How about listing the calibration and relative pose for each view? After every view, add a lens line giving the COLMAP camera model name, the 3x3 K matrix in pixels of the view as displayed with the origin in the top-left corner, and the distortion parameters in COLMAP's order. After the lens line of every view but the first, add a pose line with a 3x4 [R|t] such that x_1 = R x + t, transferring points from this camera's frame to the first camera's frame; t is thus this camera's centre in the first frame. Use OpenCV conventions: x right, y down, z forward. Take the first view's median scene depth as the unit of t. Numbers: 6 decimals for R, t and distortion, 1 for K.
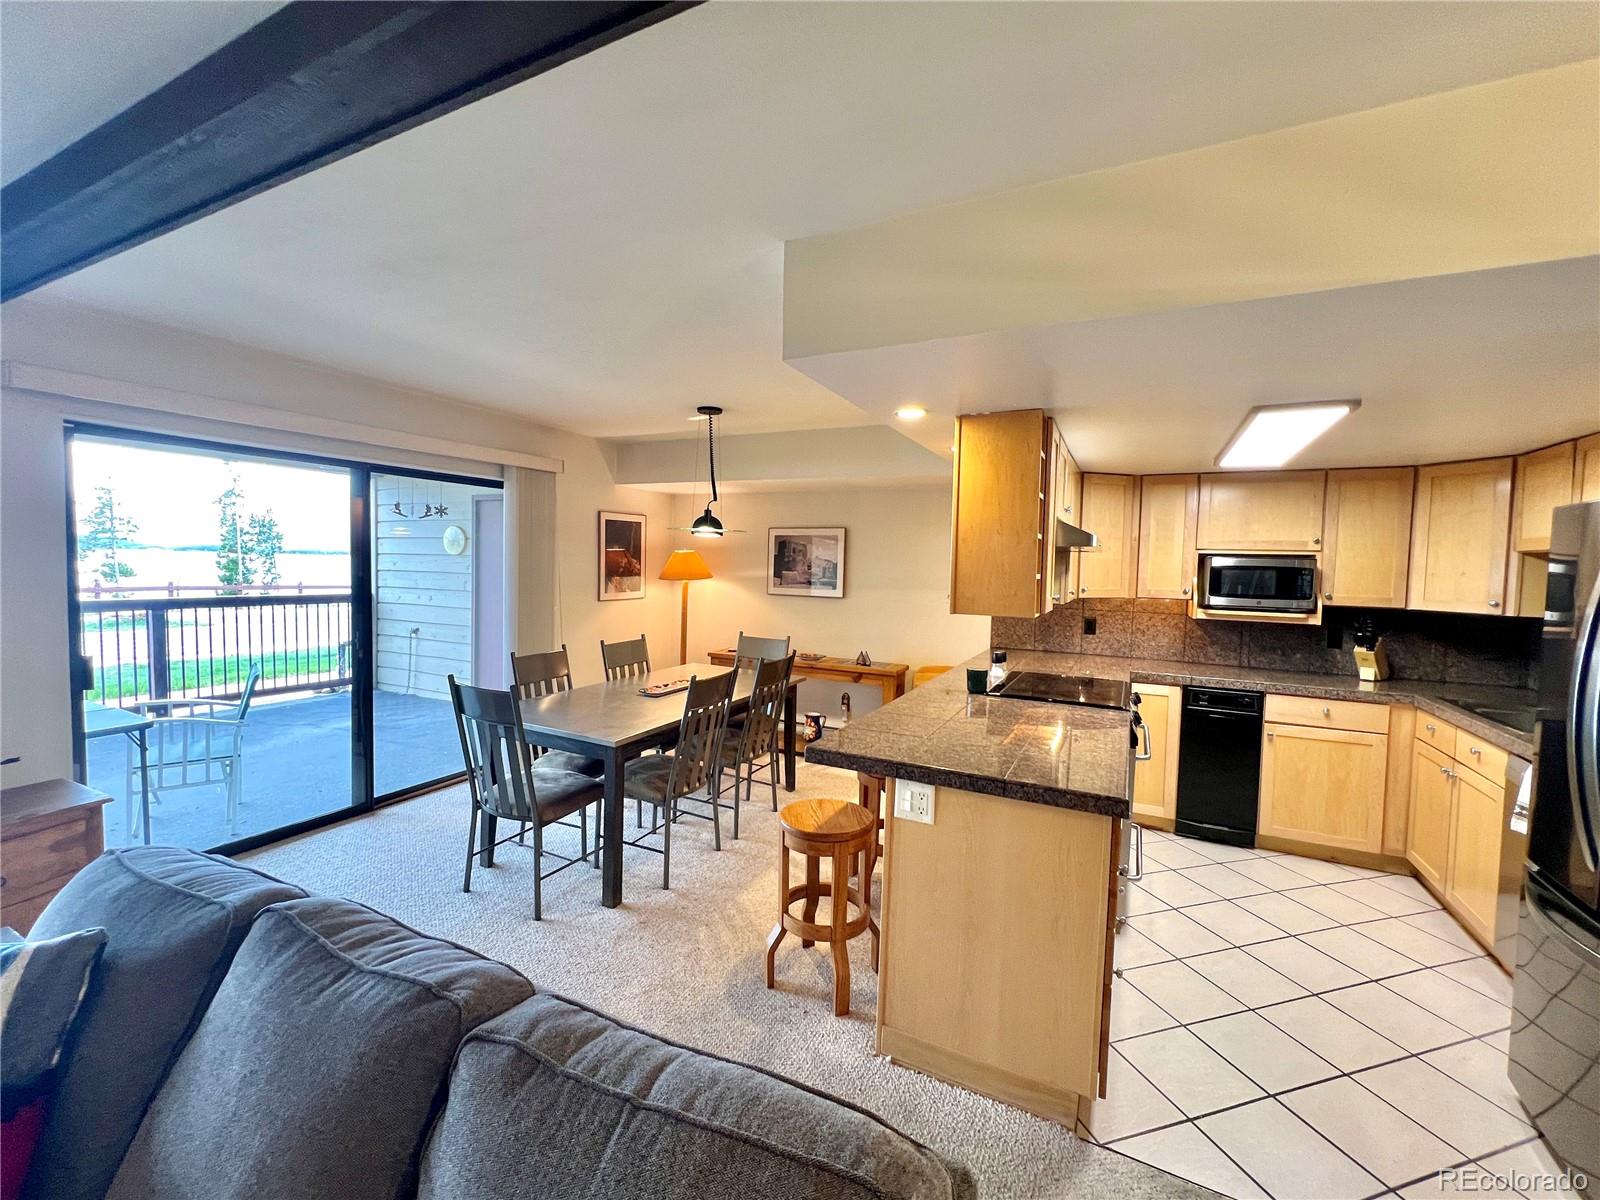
lens RADIAL K [[663.0, 0, 801.0], [0, 663.0, 595.5], [0, 0, 1]] dist [-0.001392, -0.000248]
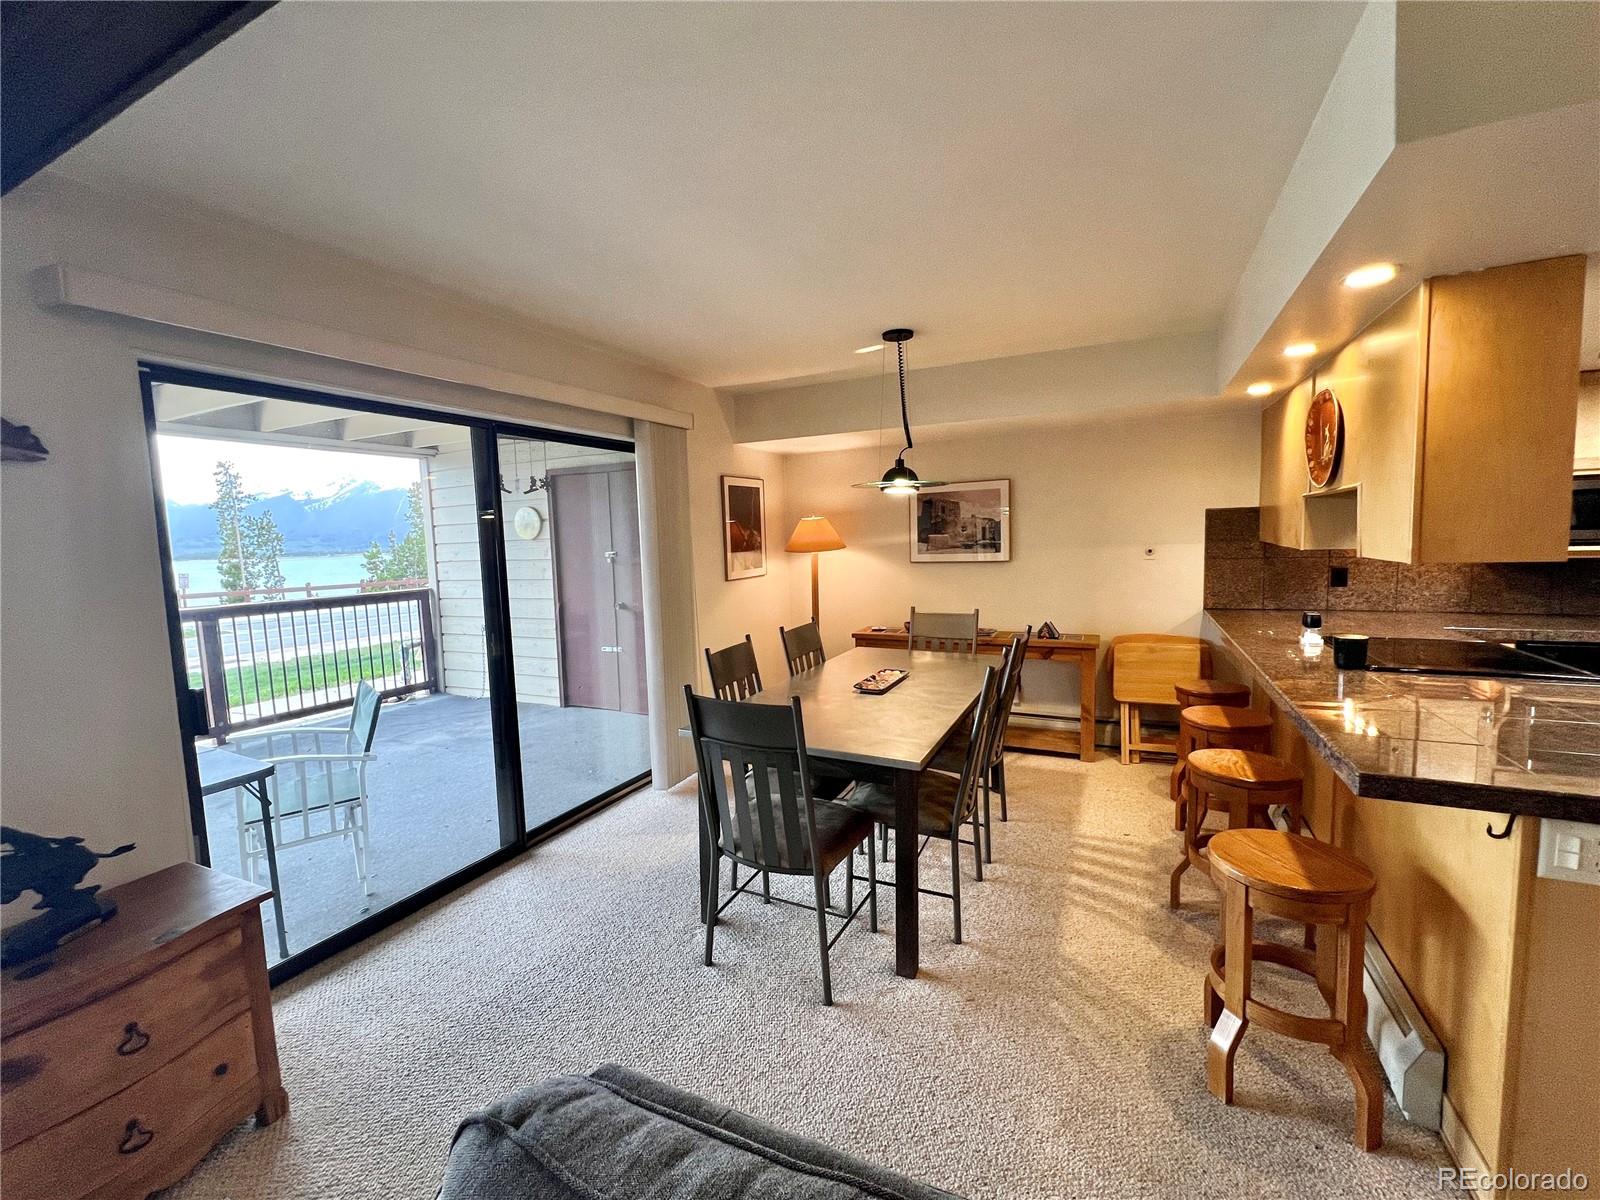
lens RADIAL K [[663.0, 0, 801.0], [0, 663.0, 595.5], [0, 0, 1]] dist [-0.001392, -0.000248]
pose [[0.998377, -0.056924, 0.001769, -0.294925], [0.056809, 0.997593, 0.039750, -0.002373], [-0.004027, -0.039585, 0.999208, 0.196371]]
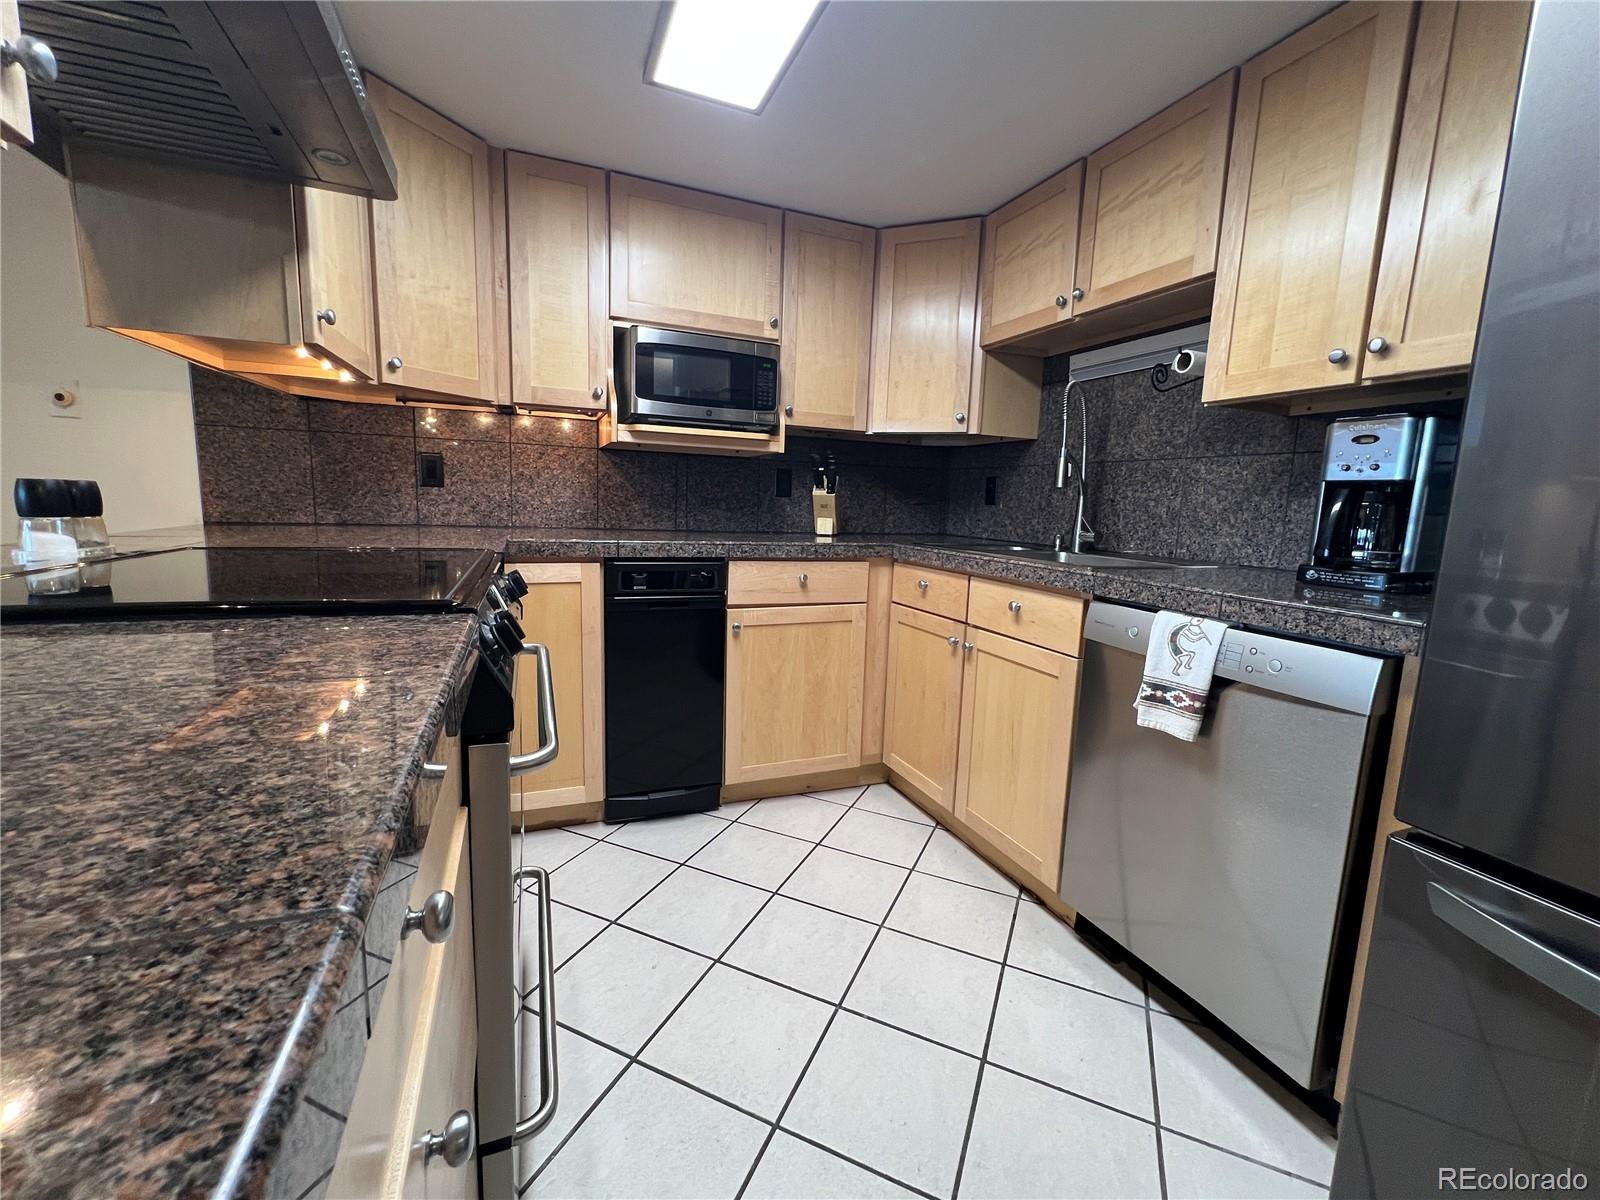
lens RADIAL K [[663.0, 0, 801.0], [0, 663.0, 595.5], [0, 0, 1]] dist [-0.001392, -0.000248]
pose [[0.661302, -0.107260, 0.742412, 0.276664], [0.016670, 0.991581, 0.128410, 0.097403], [-0.749935, -0.072542, 0.657522, 0.519195]]
